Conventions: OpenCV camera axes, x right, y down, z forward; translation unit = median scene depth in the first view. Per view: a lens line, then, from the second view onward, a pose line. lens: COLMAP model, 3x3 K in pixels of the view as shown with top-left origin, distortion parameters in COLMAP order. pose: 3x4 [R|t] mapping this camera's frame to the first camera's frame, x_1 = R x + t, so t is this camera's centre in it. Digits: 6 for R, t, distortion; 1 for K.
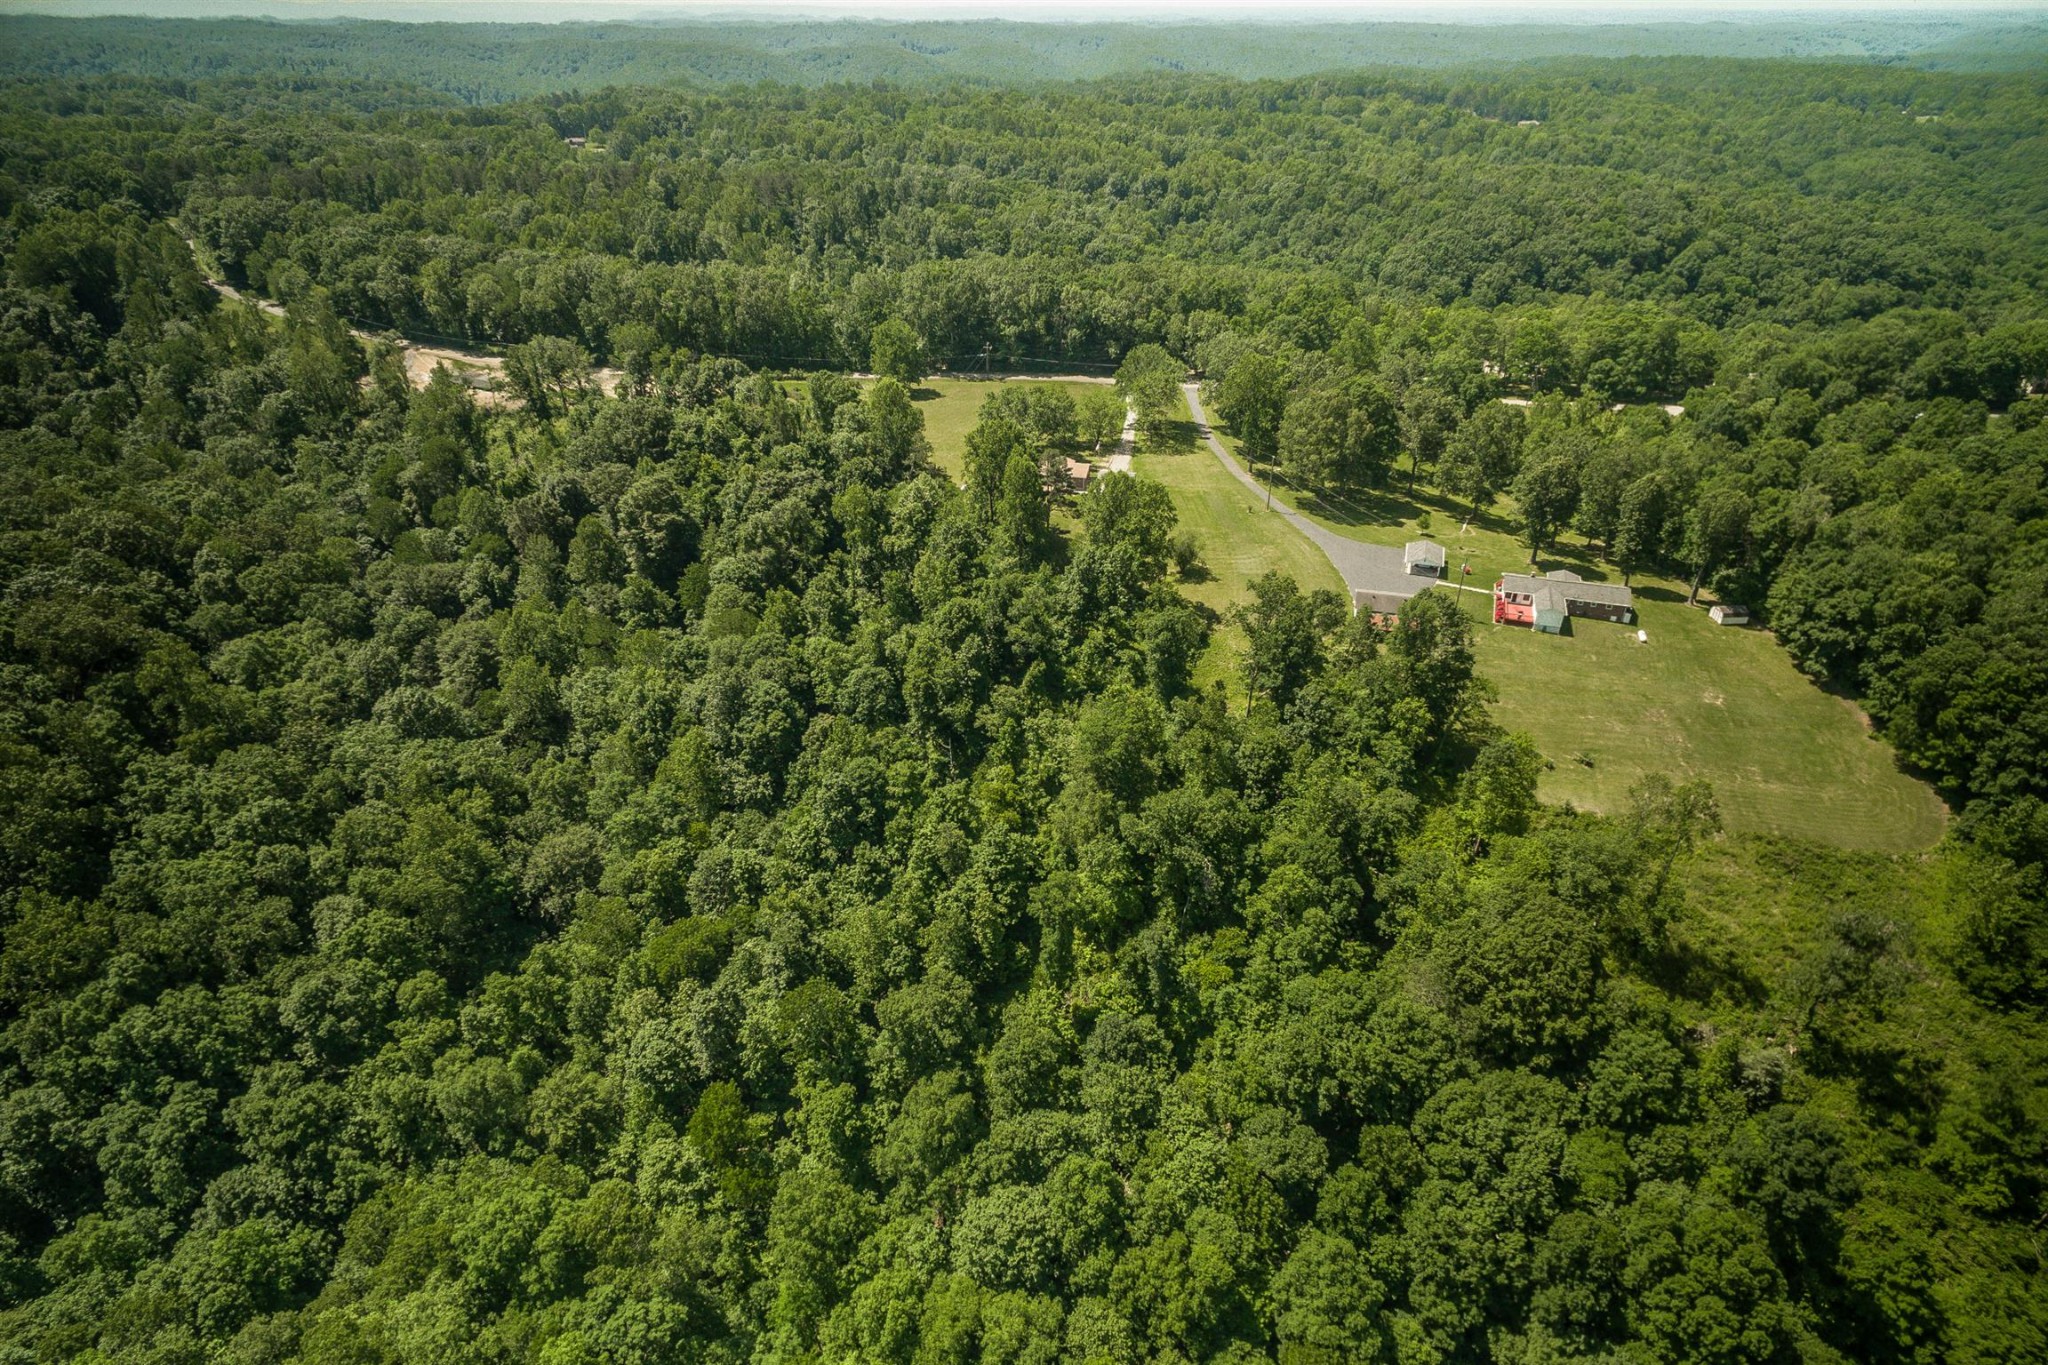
lens RADIAL K [[983.6, 0, 1029.7], [0, 983.6, 679.4], [0, 0, 1]] dist [0.001981, 0.001720]
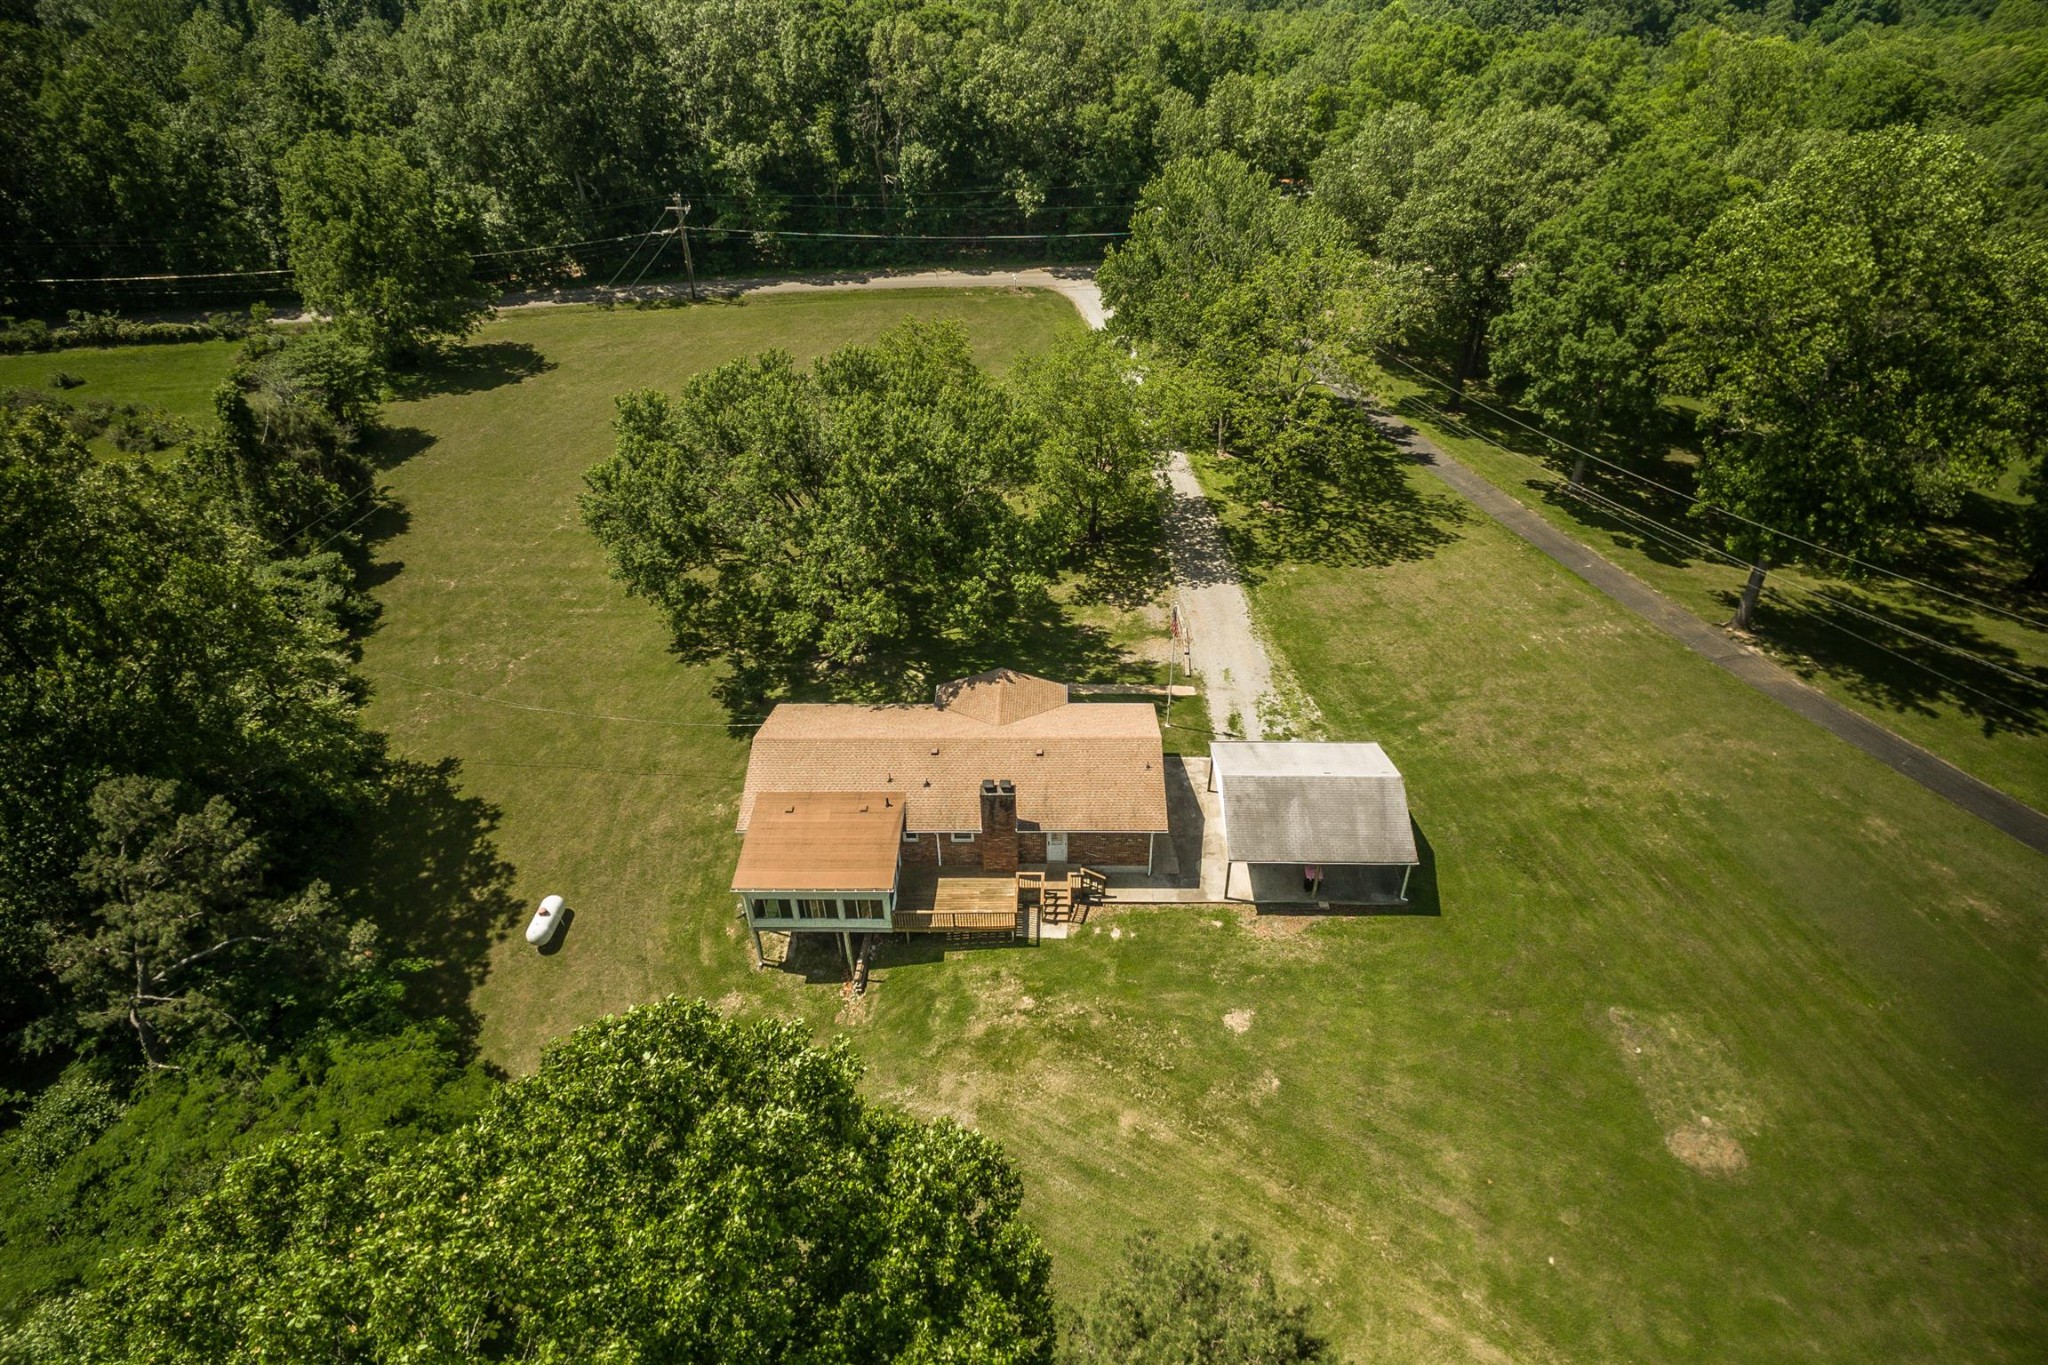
lens RADIAL K [[1079.2, 0, 1032.5], [0, 1079.2, 671.9], [0, 0, 1]] dist [-0.001056, -0.001133]
pose [[0.979867, -0.127355, 0.153758, 0.000931], [0.115391, 0.989727, 0.084409, -0.189780], [-0.162929, -0.064968, 0.984497, 0.584209]]
